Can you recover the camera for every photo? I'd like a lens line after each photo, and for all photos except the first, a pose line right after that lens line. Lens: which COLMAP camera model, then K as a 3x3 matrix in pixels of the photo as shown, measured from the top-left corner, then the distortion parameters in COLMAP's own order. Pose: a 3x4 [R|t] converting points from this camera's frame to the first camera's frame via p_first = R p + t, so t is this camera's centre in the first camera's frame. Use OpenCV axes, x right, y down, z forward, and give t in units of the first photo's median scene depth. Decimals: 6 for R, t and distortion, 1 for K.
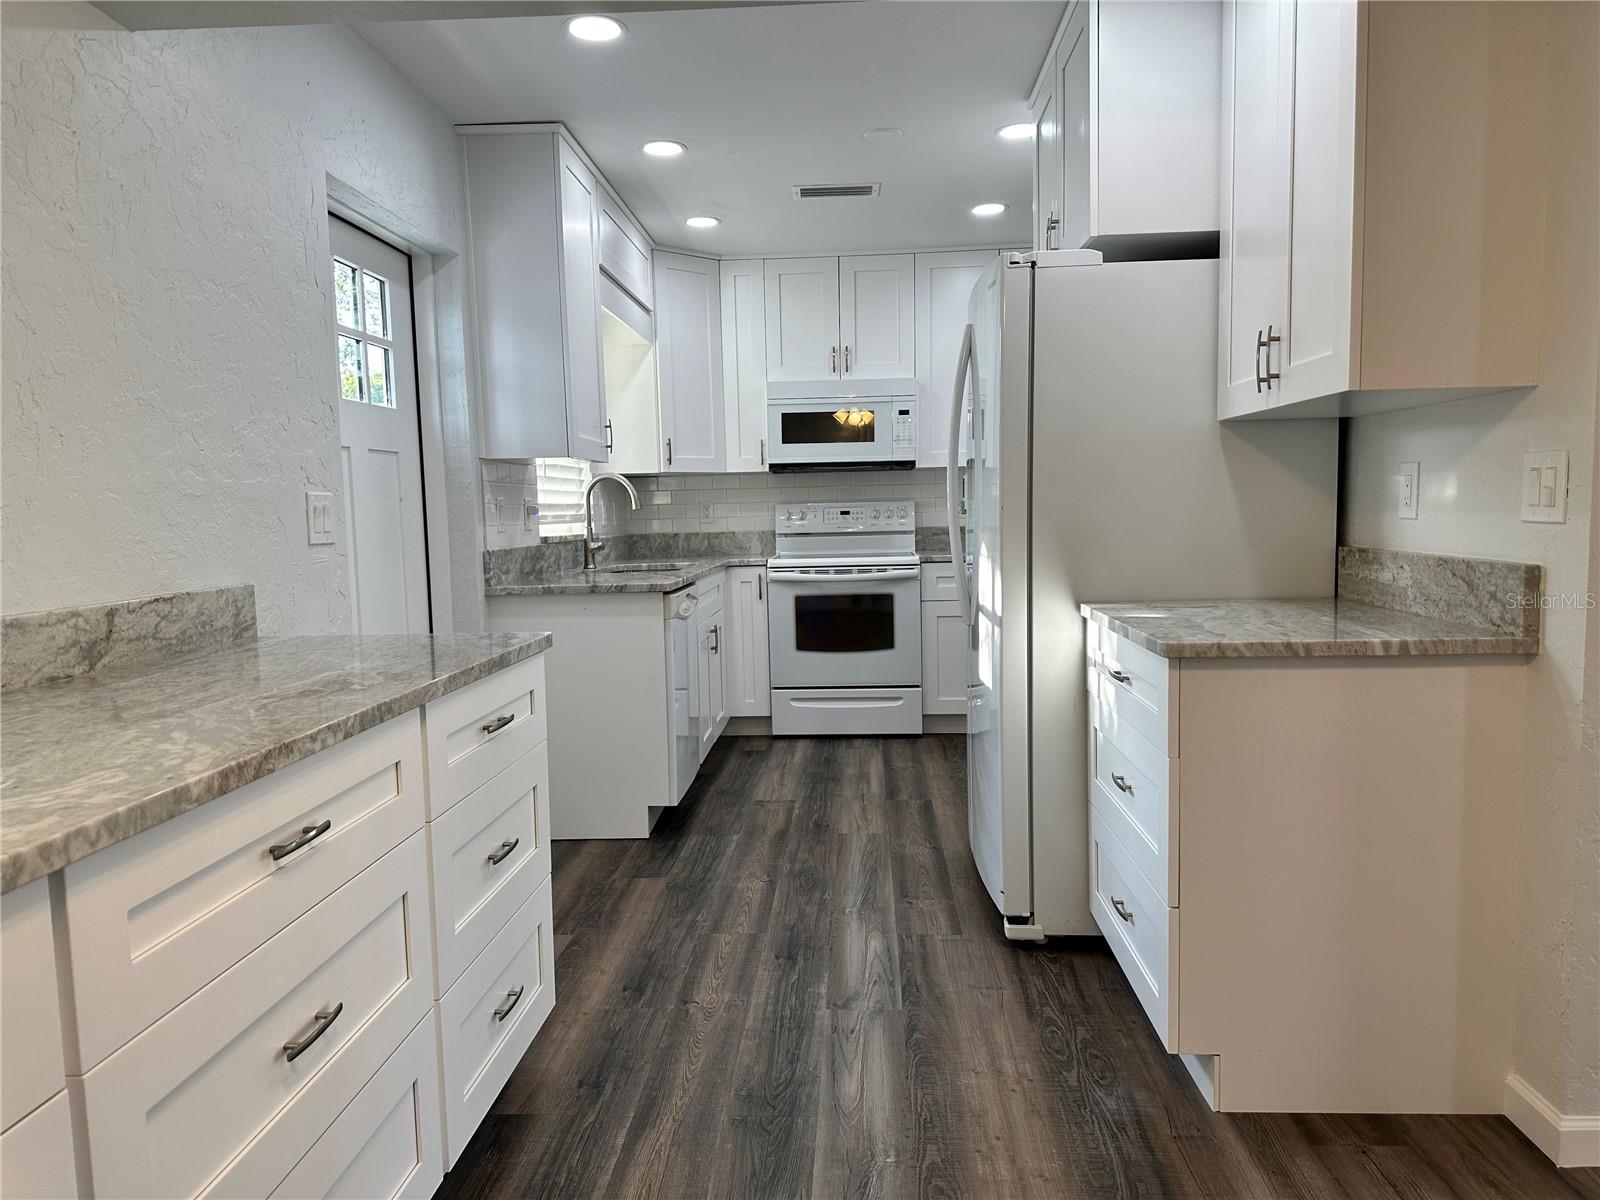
lens RADIAL K [[1103.1, 0, 800.0], [0, 1103.1, 600.0], [0, 0, 1]] dist [0.098148, -0.155532]
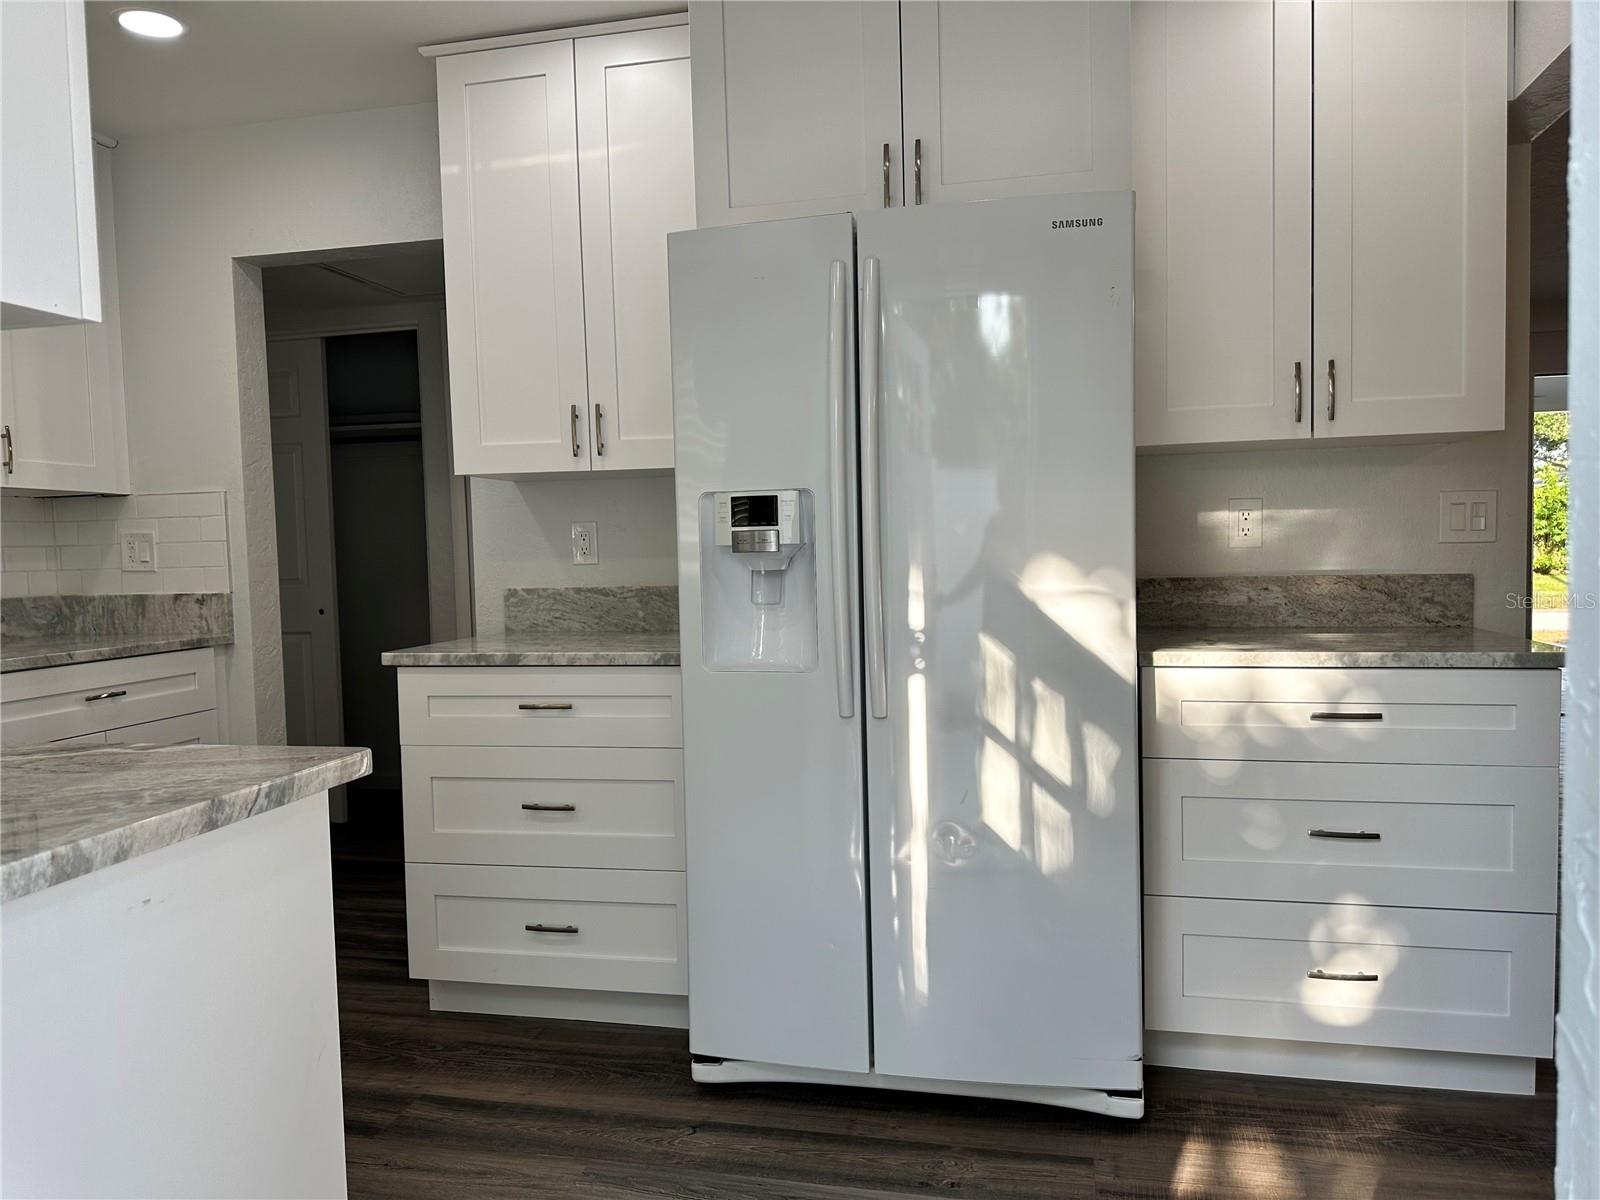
lens RADIAL K [[1103.1, 0, 800.0], [0, 1103.1, 600.0], [0, 0, 1]] dist [0.098148, -0.155532]
pose [[0.168604, -0.029860, 0.985232, -0.527861], [0.103547, 0.994547, 0.012422, -0.063472], [-0.980230, 0.099923, 0.170776, 0.985212]]
